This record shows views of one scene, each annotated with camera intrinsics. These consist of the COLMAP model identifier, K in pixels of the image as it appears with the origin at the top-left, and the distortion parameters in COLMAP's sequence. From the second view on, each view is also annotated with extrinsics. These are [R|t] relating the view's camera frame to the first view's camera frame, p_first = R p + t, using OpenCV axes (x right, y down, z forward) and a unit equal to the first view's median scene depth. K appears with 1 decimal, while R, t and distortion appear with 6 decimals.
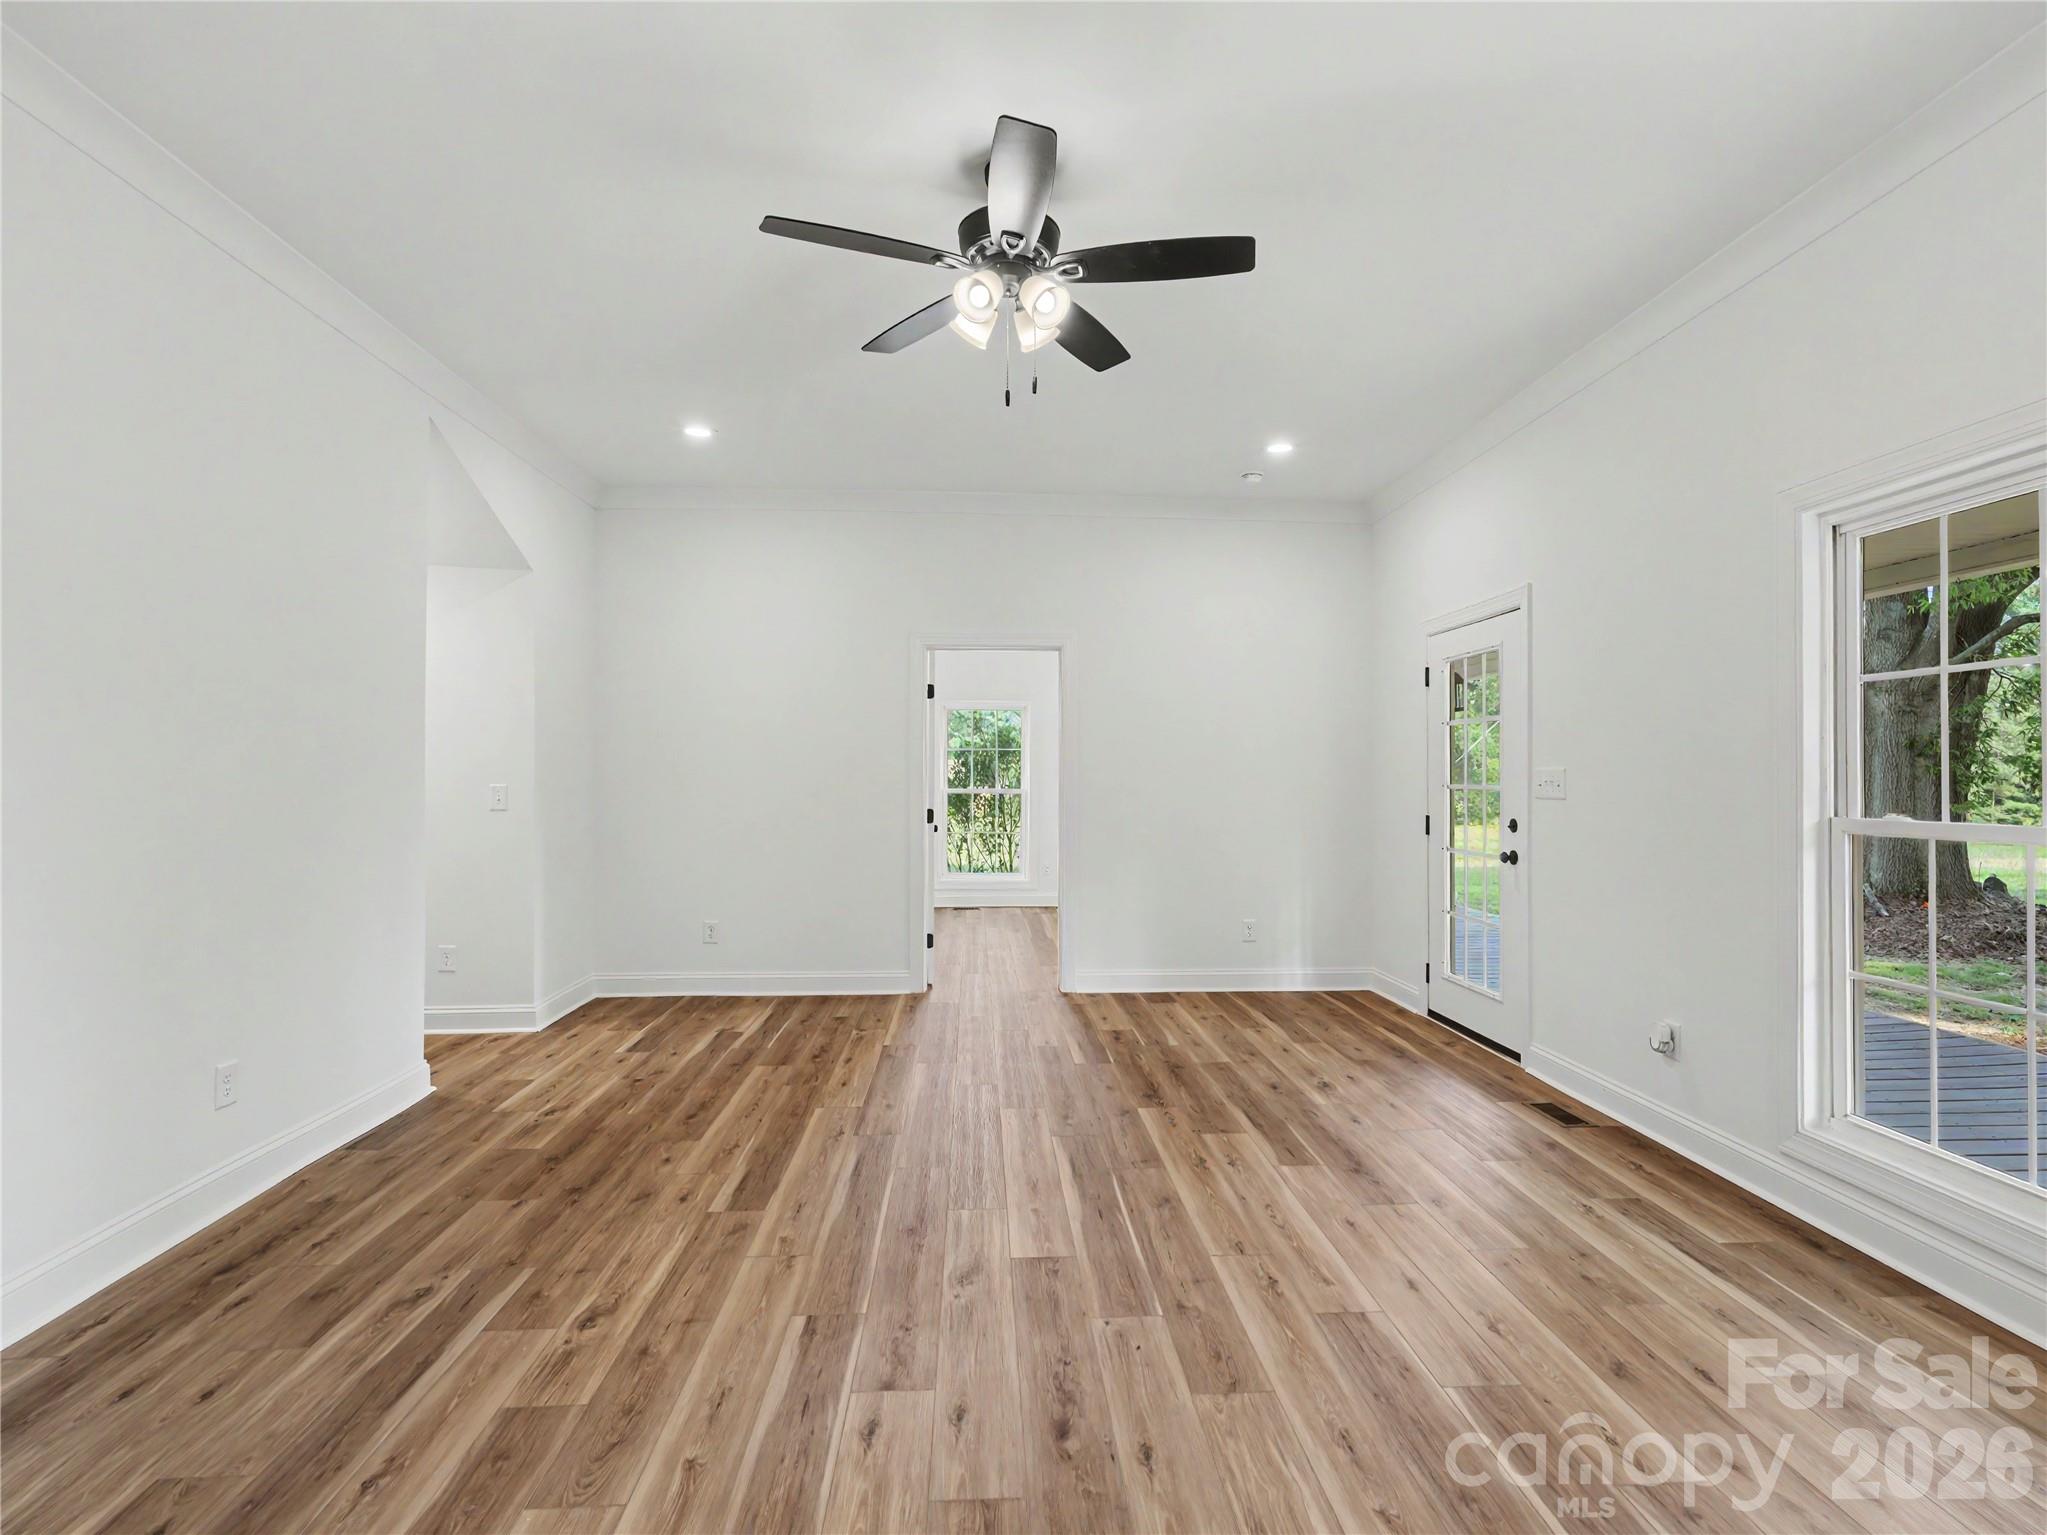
lens RADIAL K [[1016.4, 0, 1025.8], [0, 1016.4, 771.5], [0, 0, 1]] dist [0.001107, 0.001729]
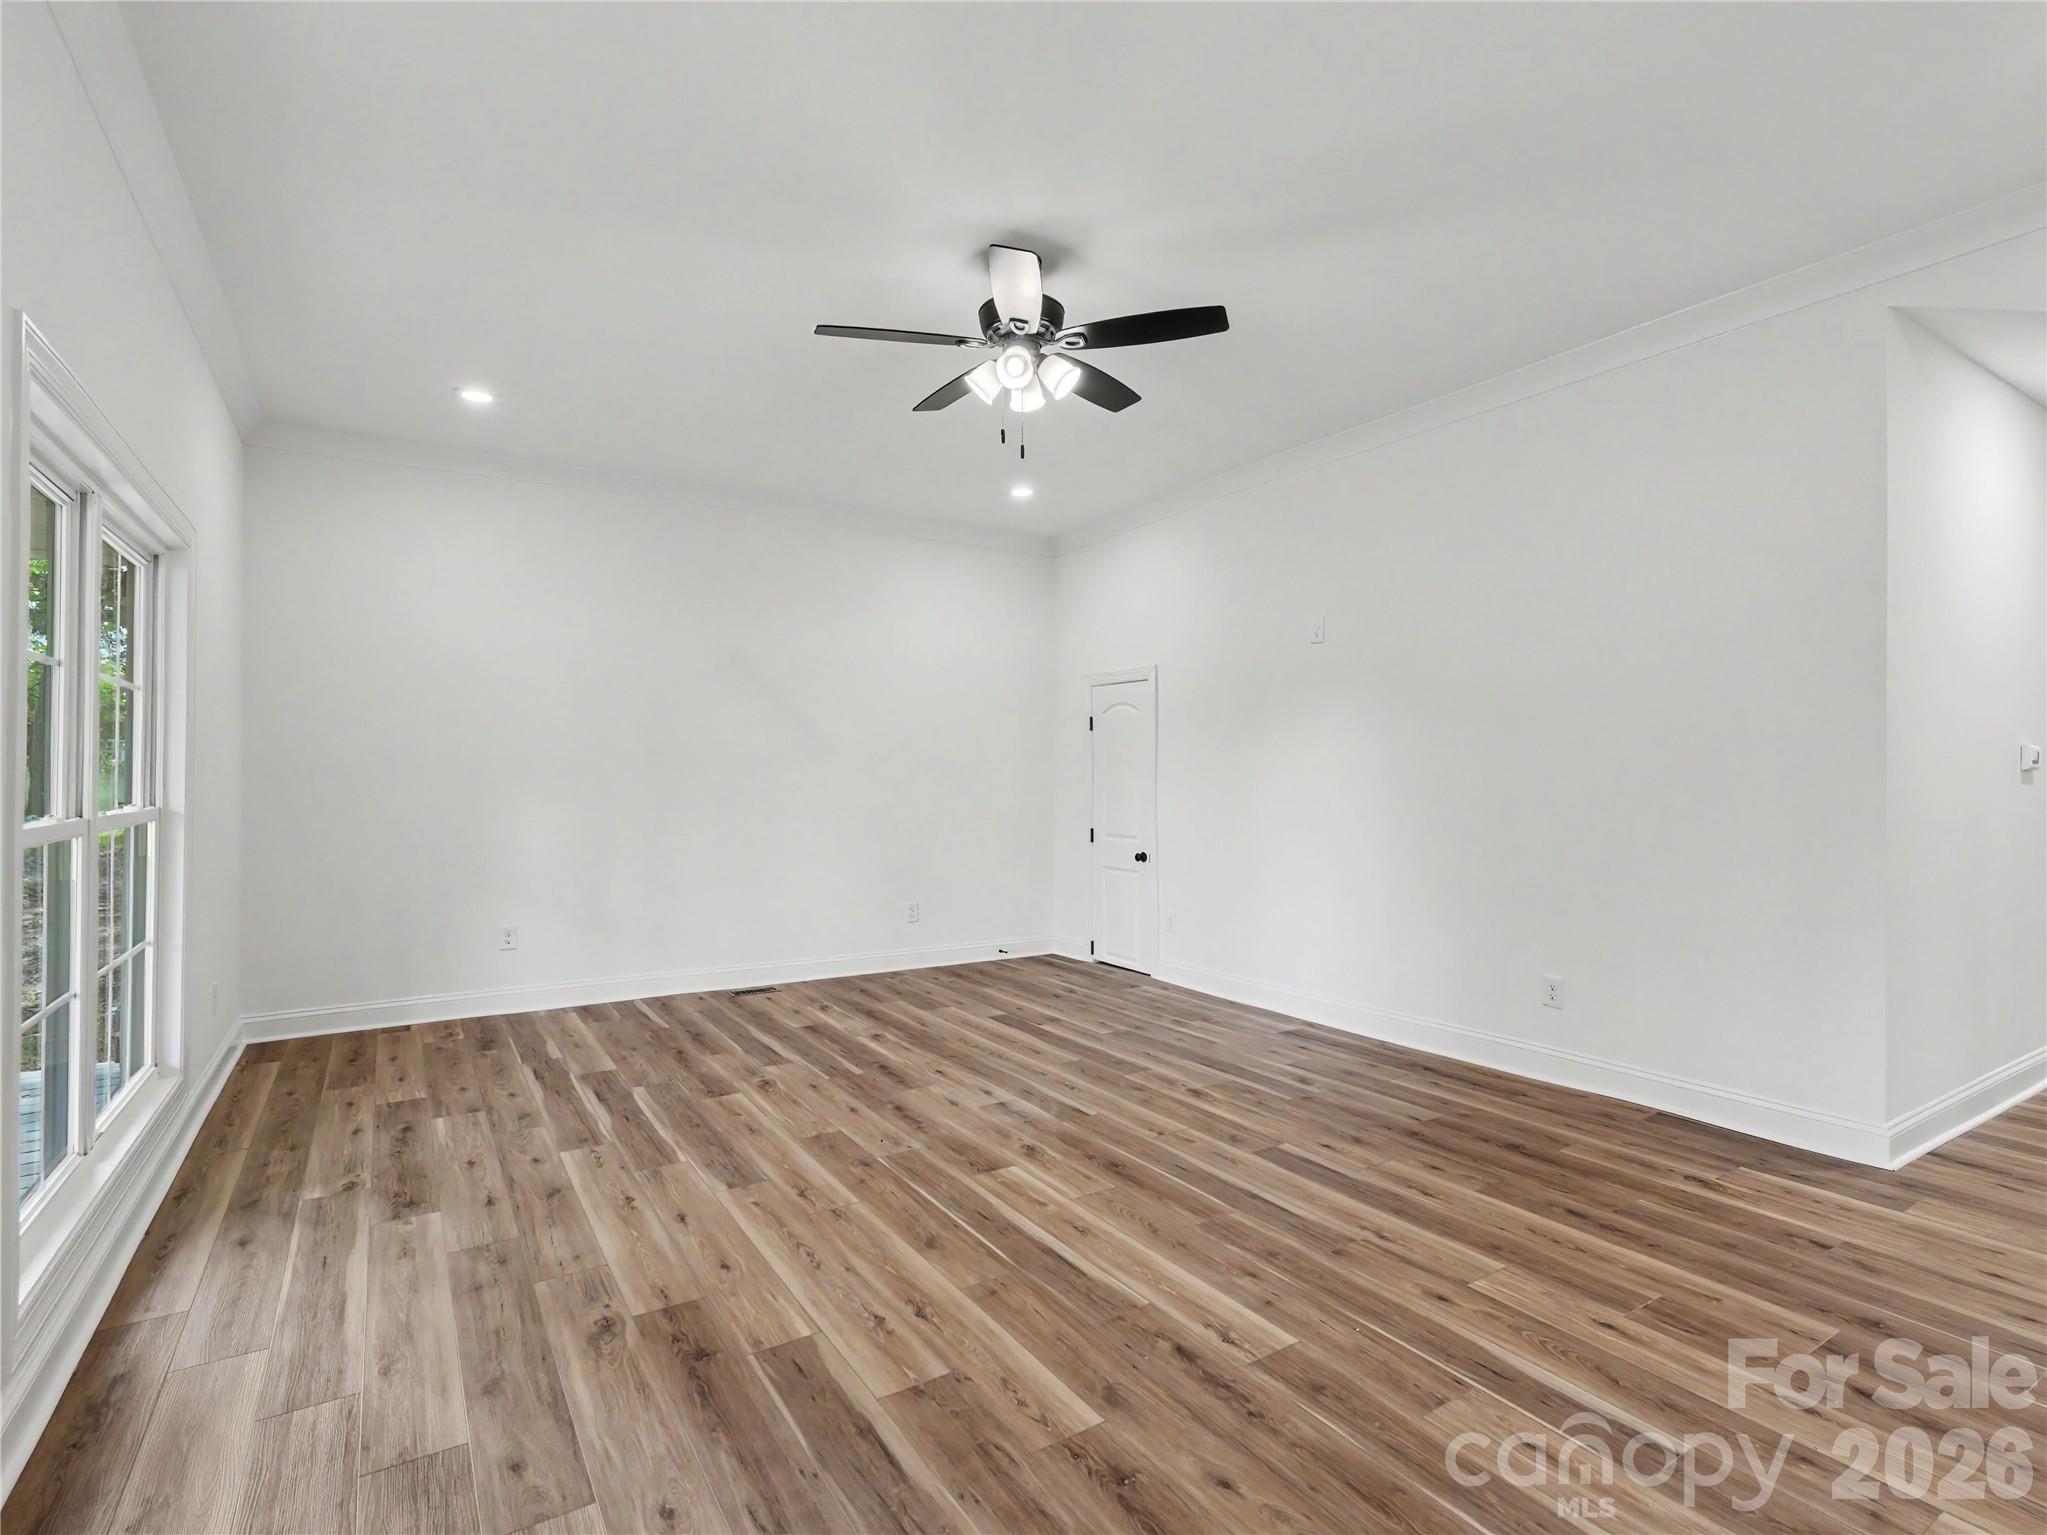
lens RADIAL K [[1016.4, 0, 1025.0], [0, 1016.4, 755.5], [0, 0, 1]] dist [0.001107, 0.001729]
pose [[-0.872146, -0.003595, -0.489232, 0.525635], [0.007885, 0.999740, -0.021403, 0.012572], [0.489181, -0.022524, -0.871891, 1.909422]]
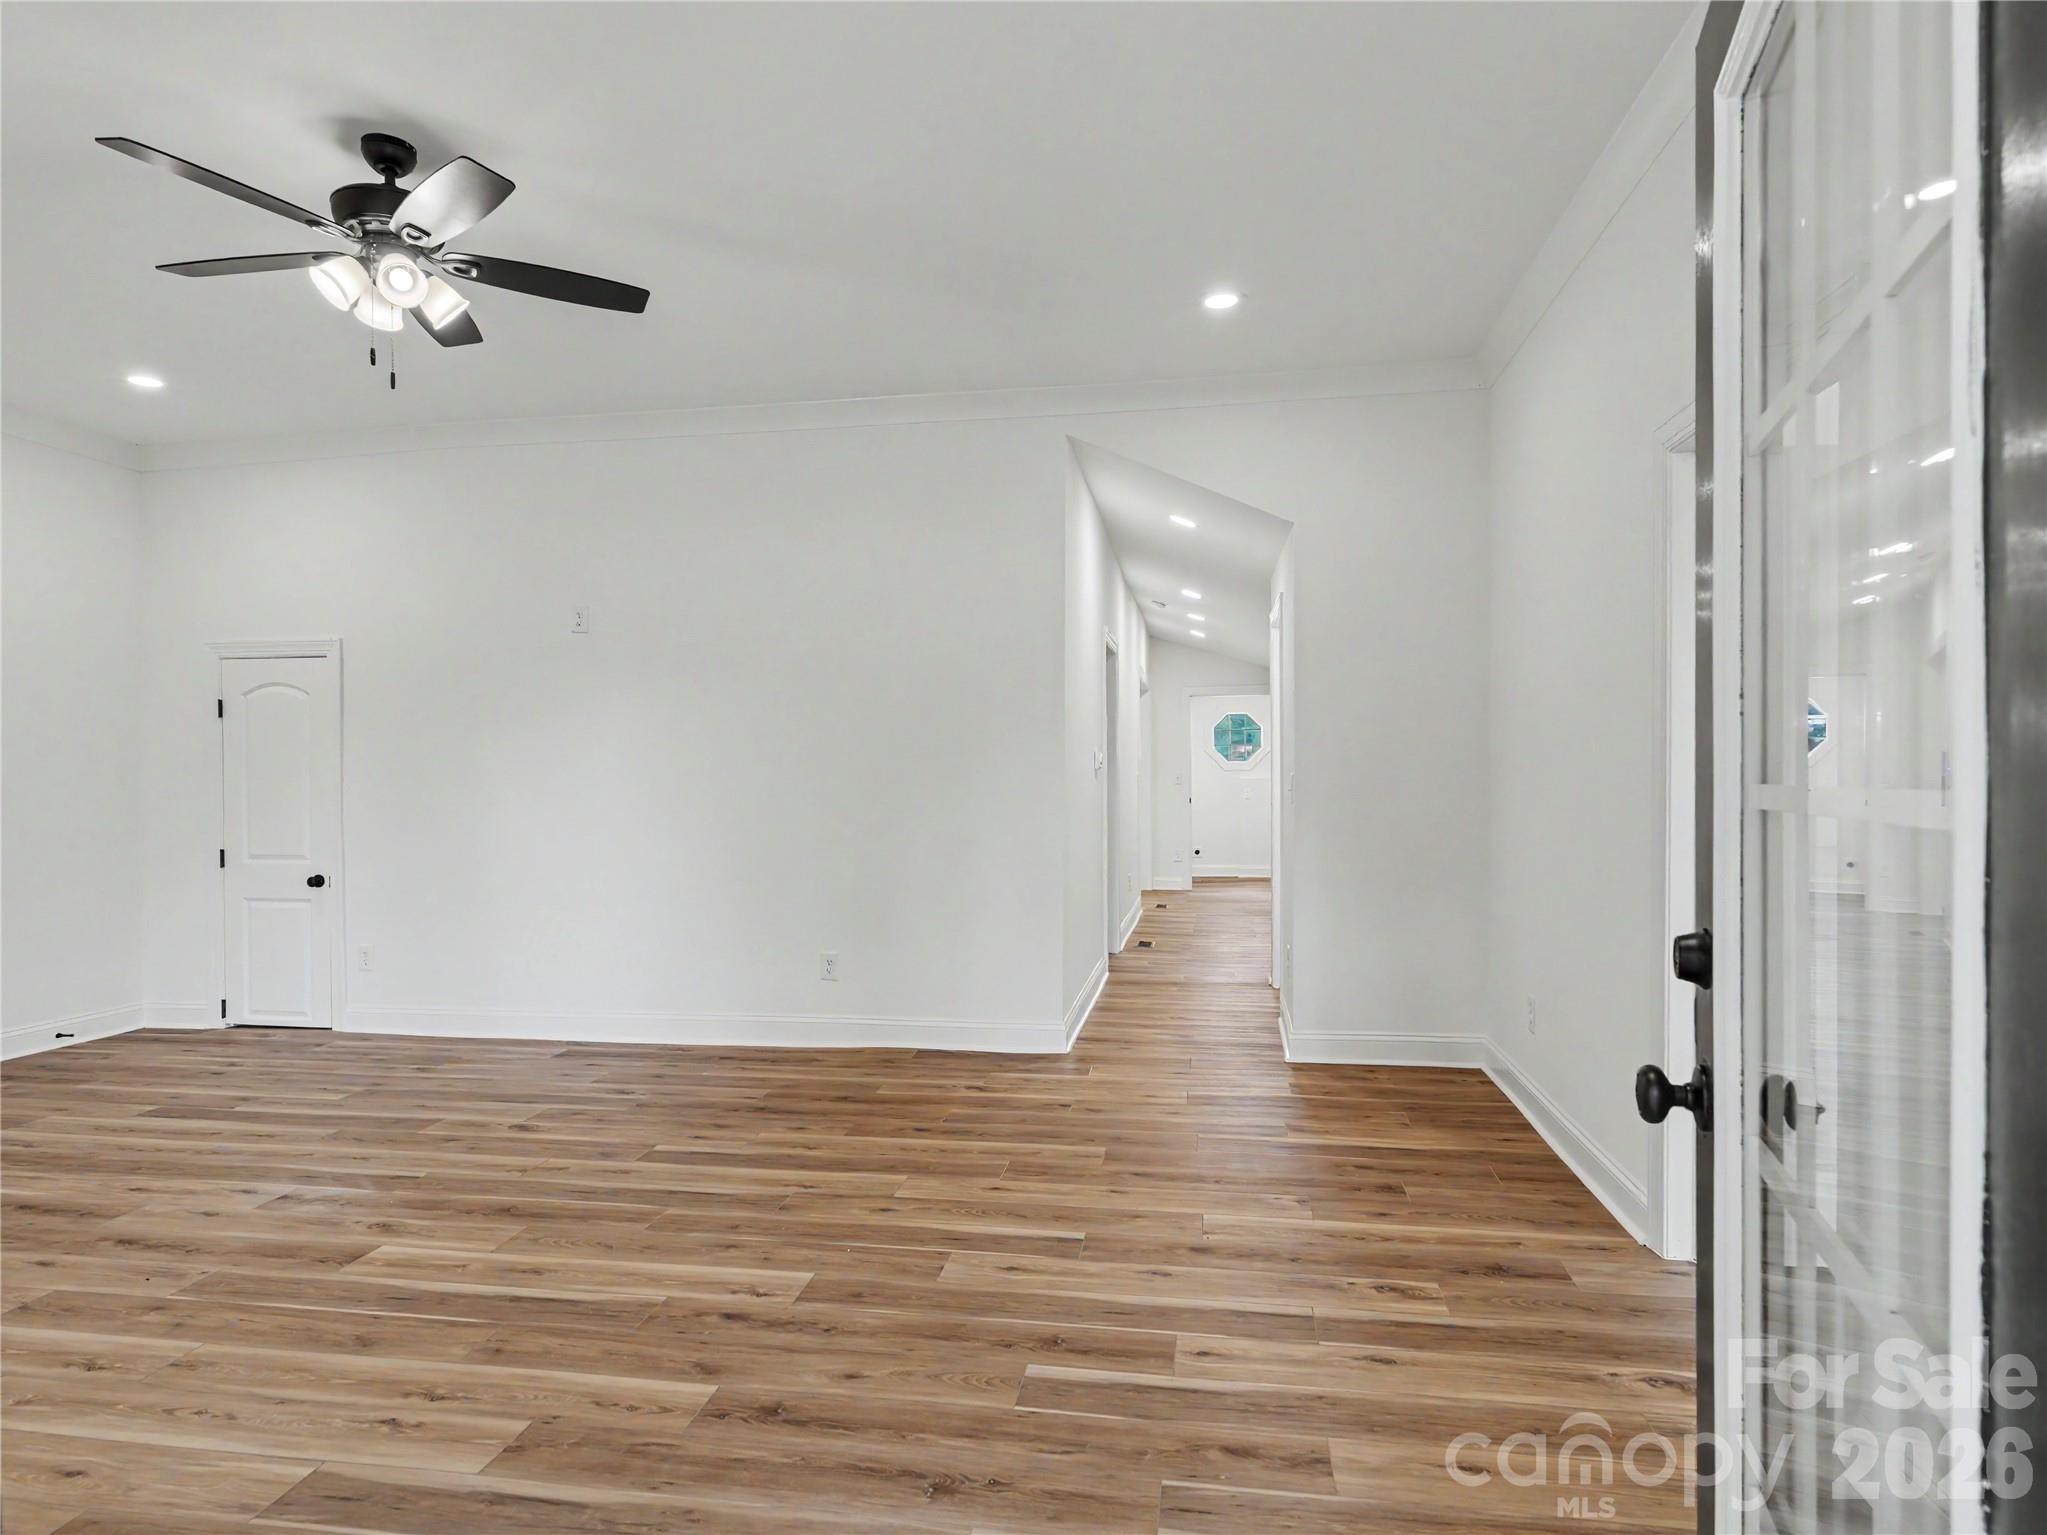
lens RADIAL K [[1151.3, 0, 1029.5], [0, 1151.3, 778.8], [0, 0, 1]] dist [0.004303, -0.000237]
pose [[-0.214393, 0.008687, -0.976709, 0.882167], [0.012947, 0.999898, 0.006052, 0.016036], [0.976662, -0.011349, -0.214483, 1.723643]]
